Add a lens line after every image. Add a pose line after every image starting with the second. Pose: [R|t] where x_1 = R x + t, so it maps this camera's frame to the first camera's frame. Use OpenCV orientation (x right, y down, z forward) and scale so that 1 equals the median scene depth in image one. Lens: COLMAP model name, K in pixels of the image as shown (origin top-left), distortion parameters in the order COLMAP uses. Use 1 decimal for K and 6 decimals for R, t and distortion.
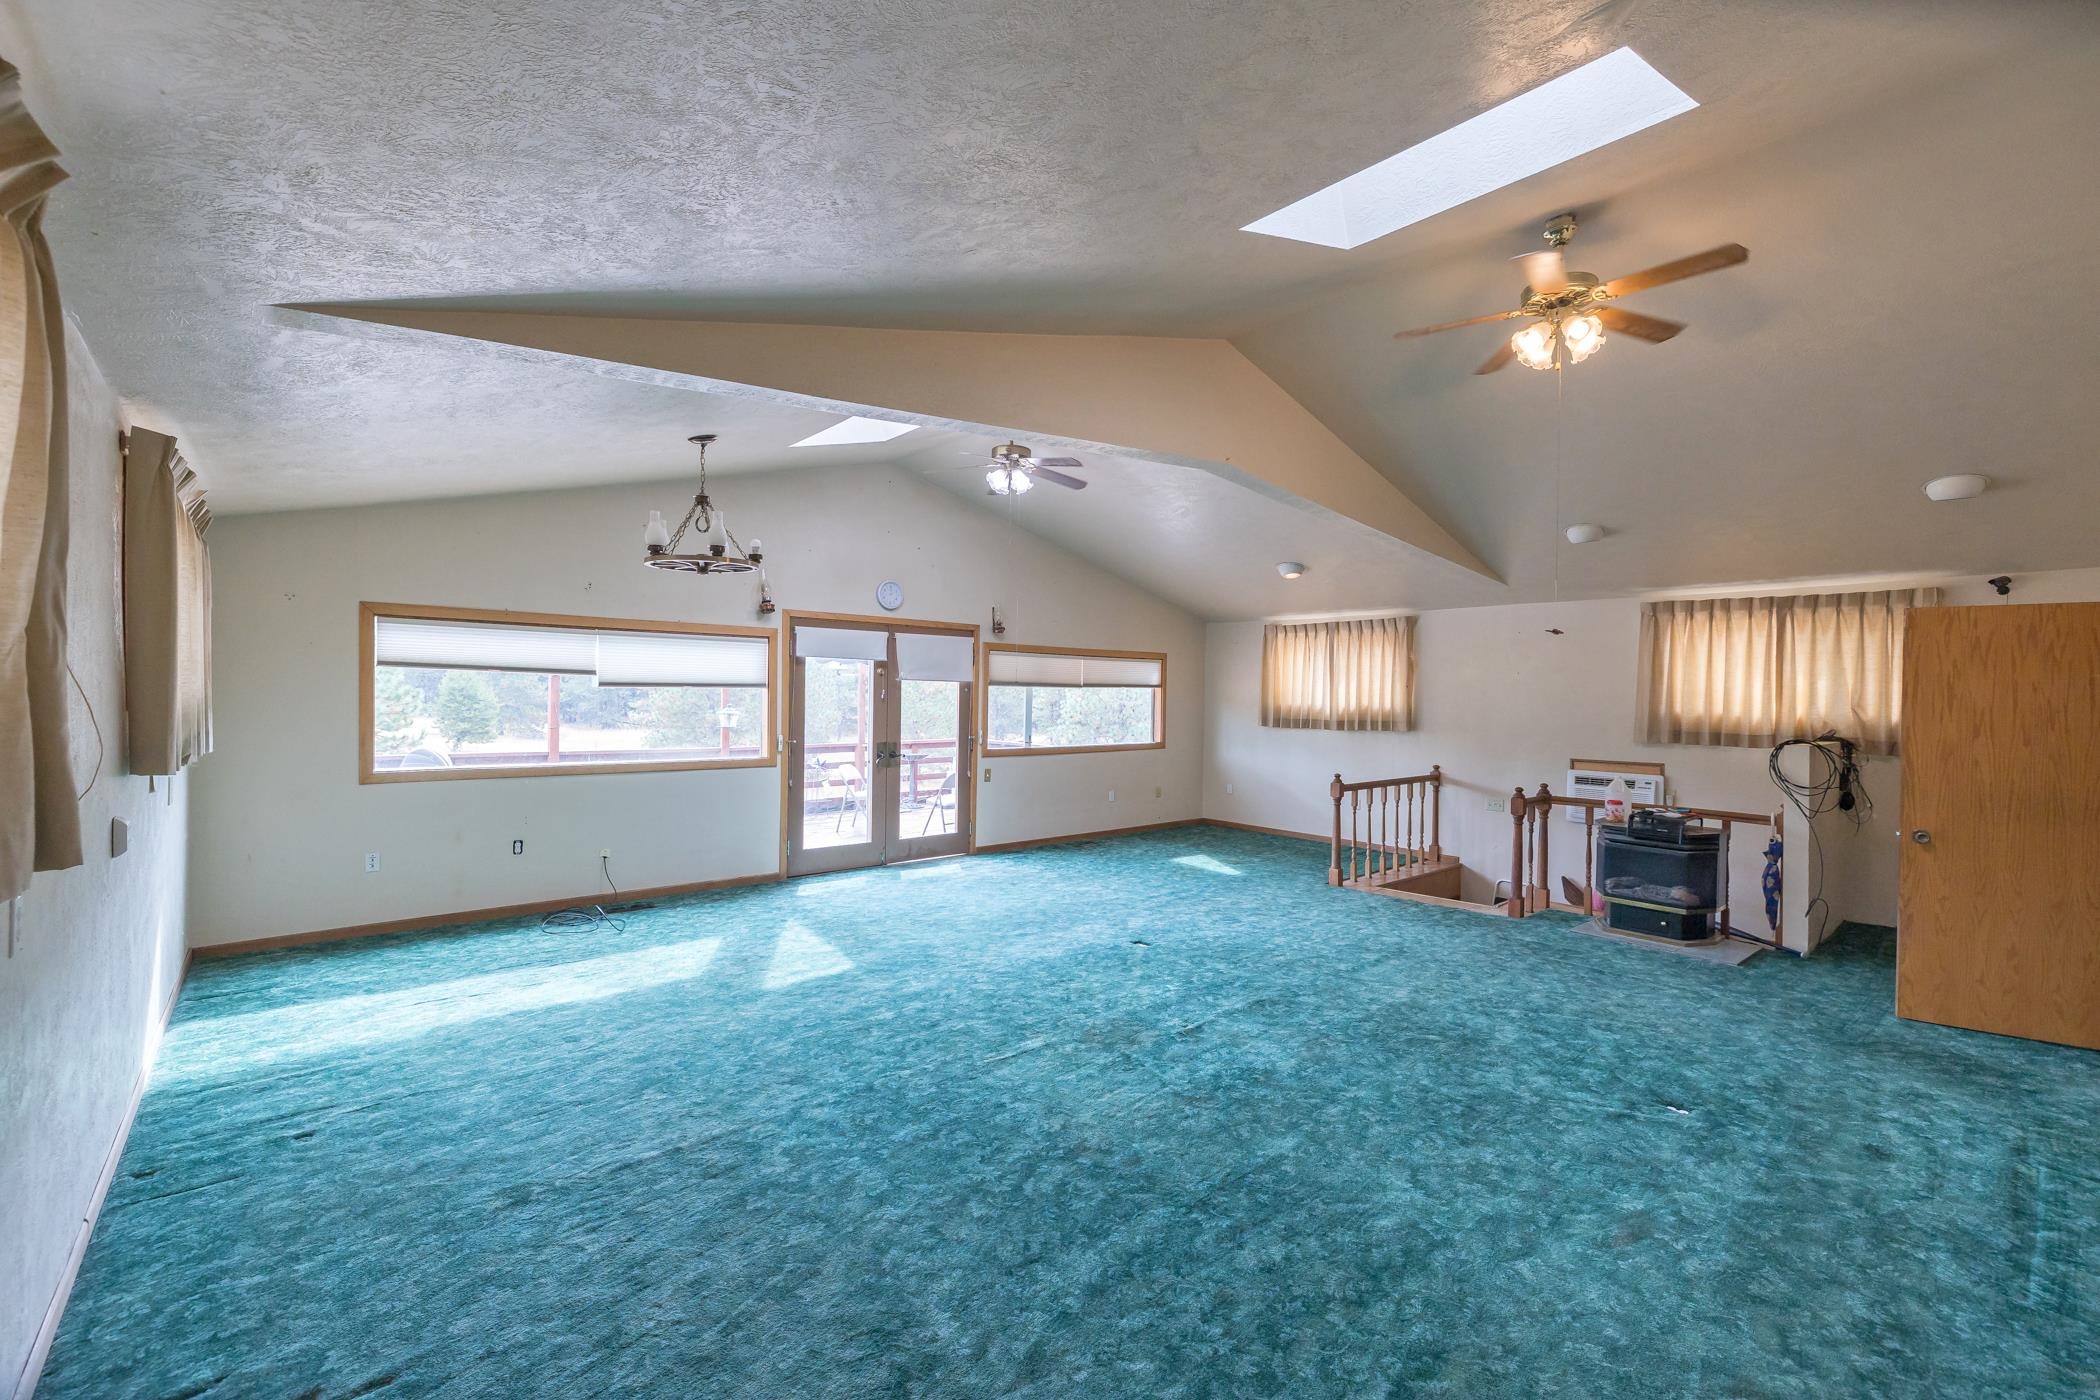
lens RADIAL K [[877.2, 0, 1043.6], [0, 877.2, 702.5], [0, 0, 1]] dist [-0.004658, -0.002283]
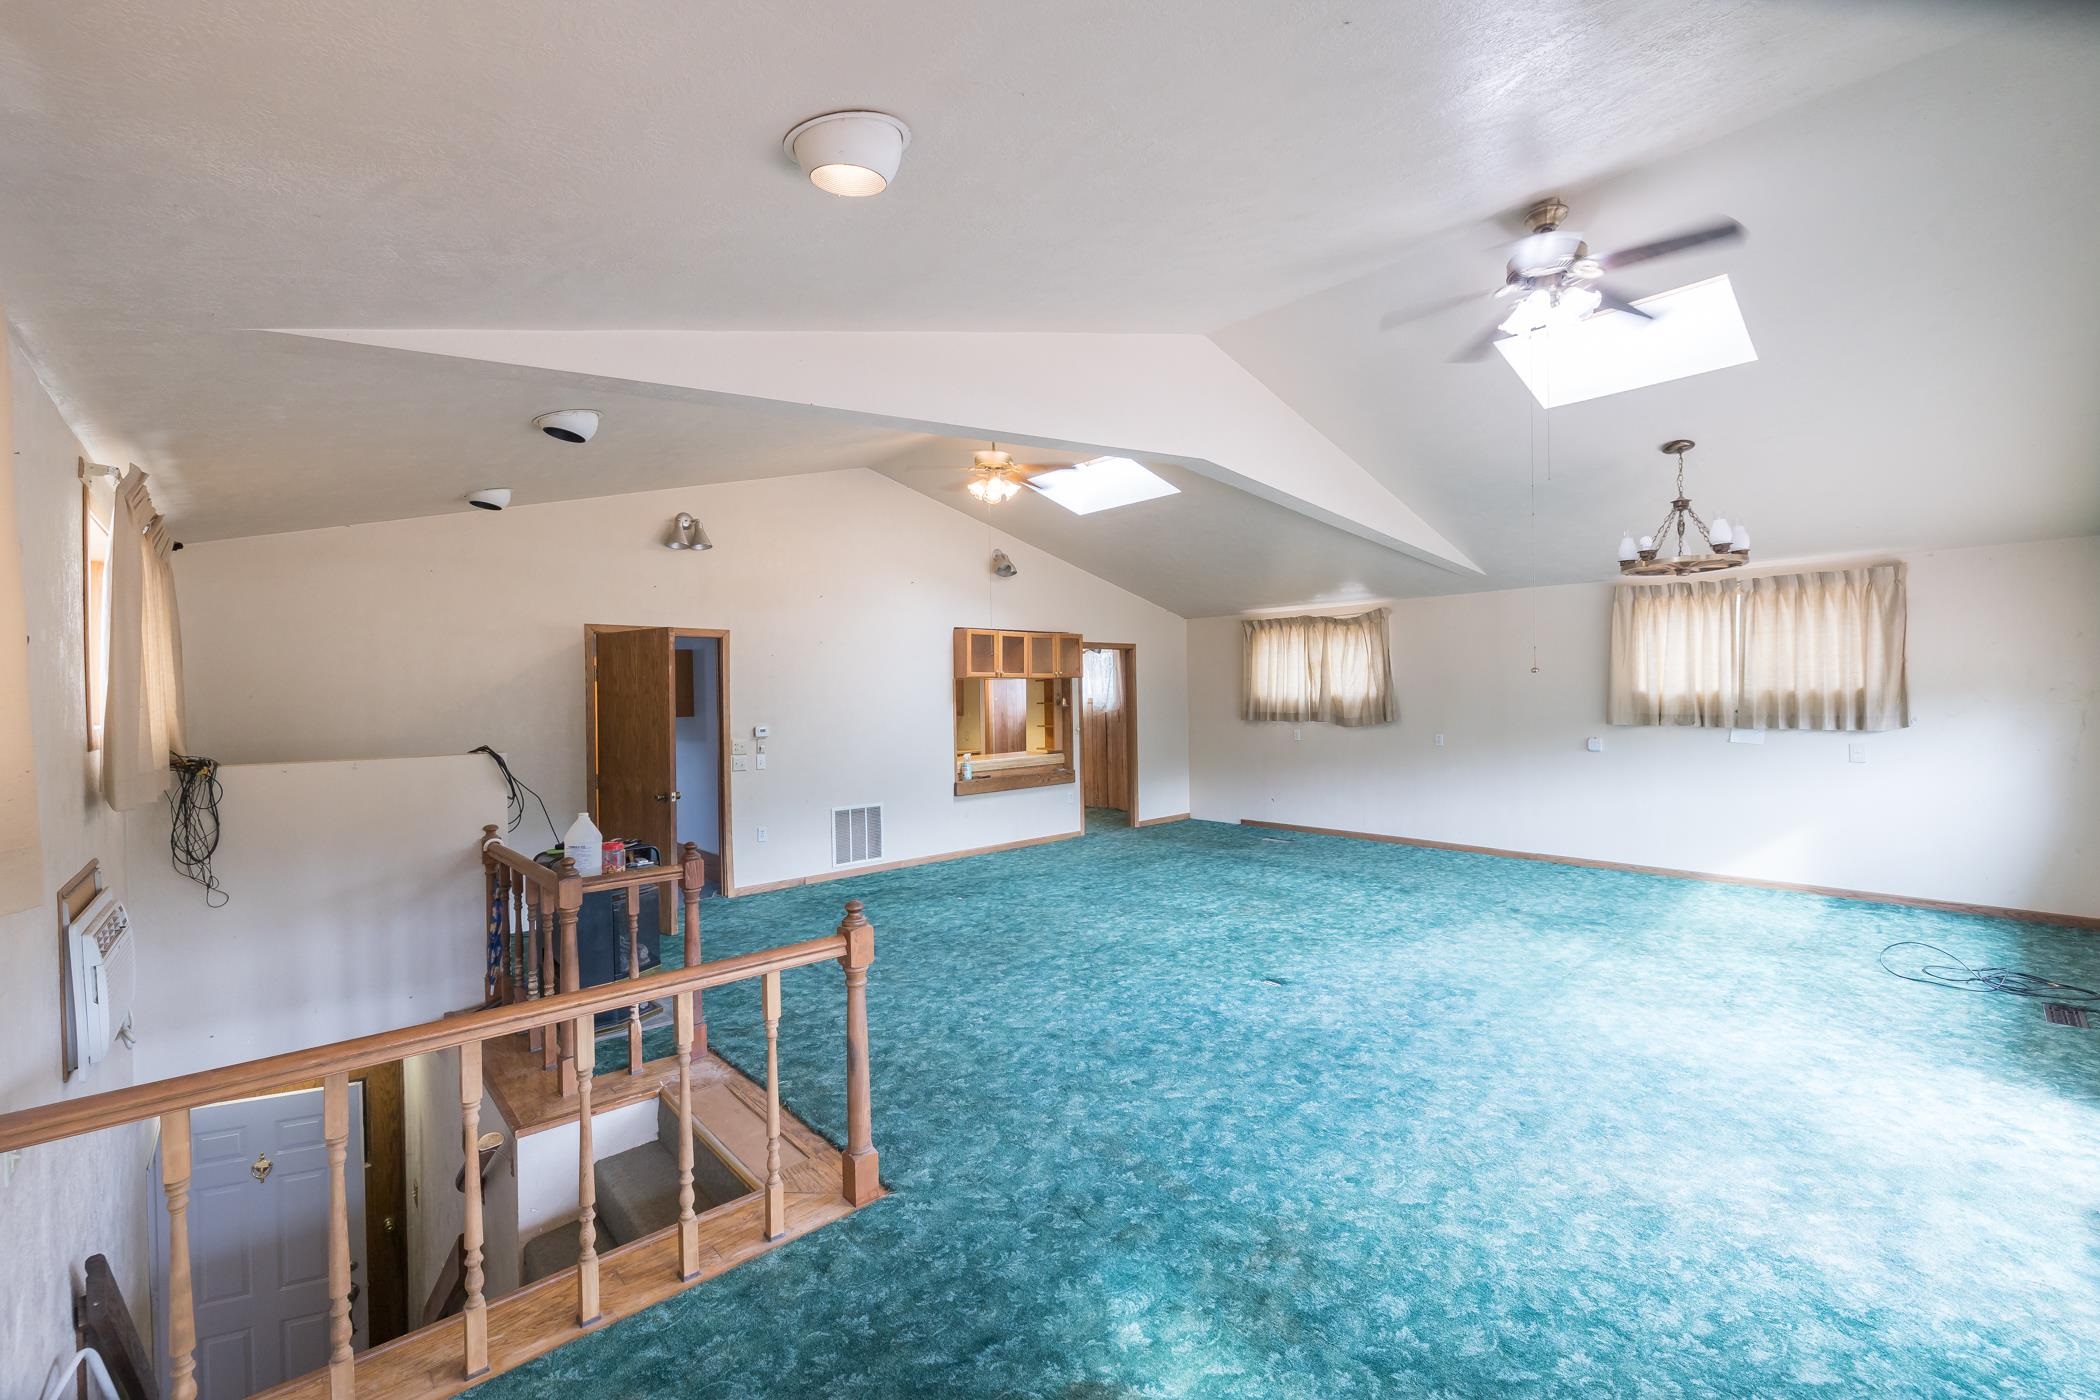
lens RADIAL K [[877.2, 0, 1032.2], [0, 877.2, 696.6], [0, 0, 1]] dist [-0.004658, -0.002283]
pose [[-0.999921, 0.002950, -0.012255, 0.250940], [0.002764, 0.999882, 0.015138, -0.011187], [0.012298, 0.015103, -0.999810, 1.298639]]
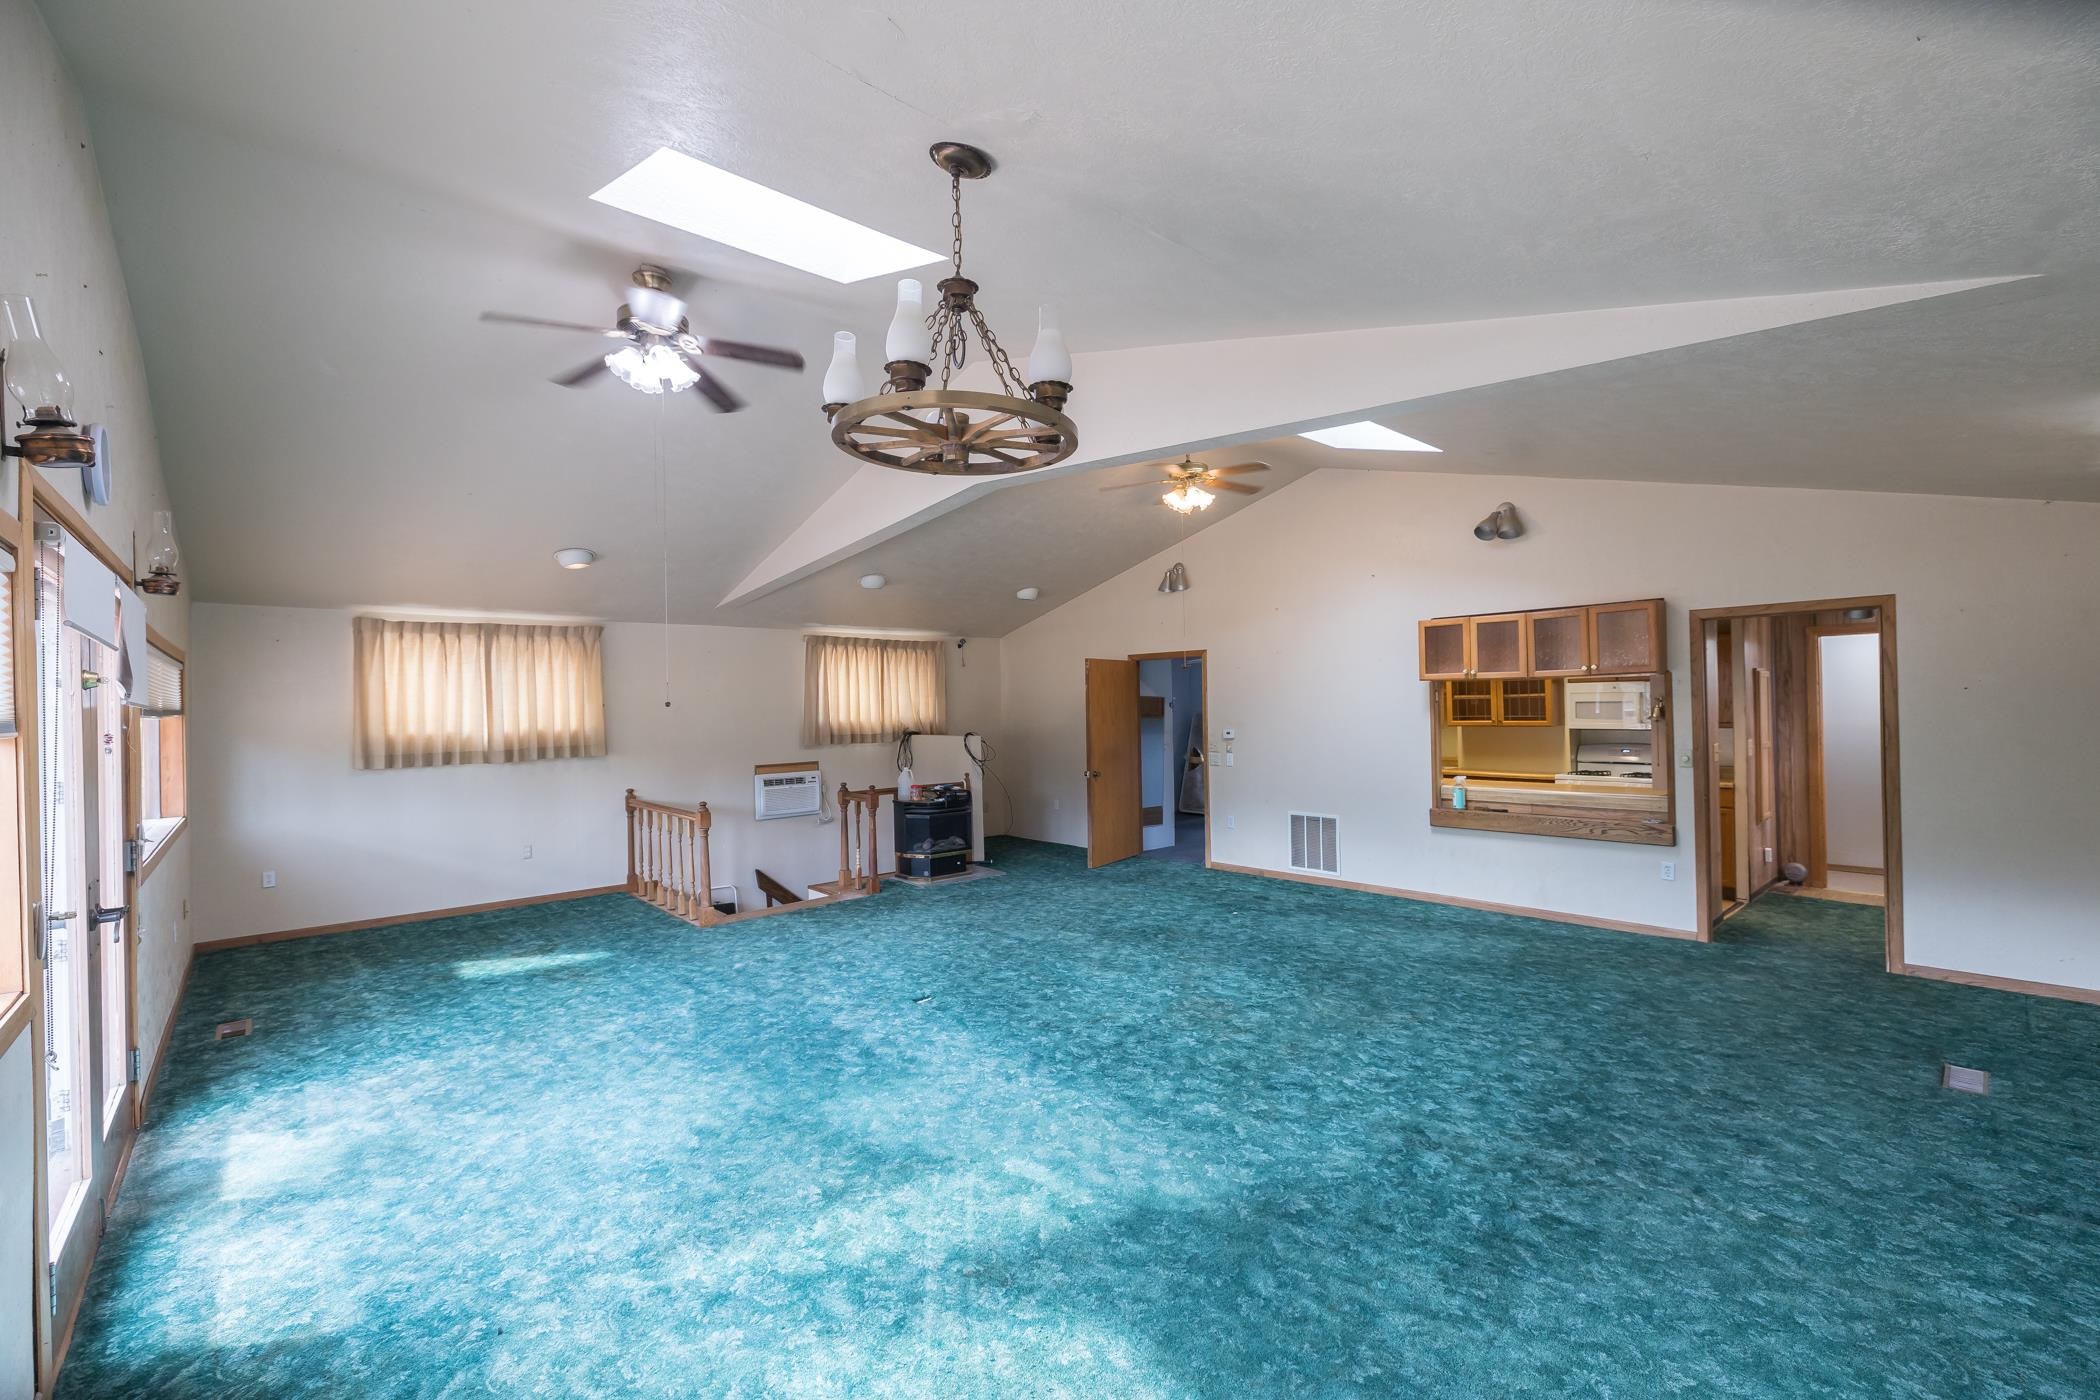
lens RADIAL K [[877.2, 0, 1051.7], [0, 877.2, 708.1], [0, 0, 1]] dist [-0.004658, -0.002283]
pose [[-0.014712, -0.015365, 0.999774, -0.531341], [0.032452, 0.999348, 0.015836, -0.016274], [-0.999365, 0.032677, -0.014204, 0.616854]]
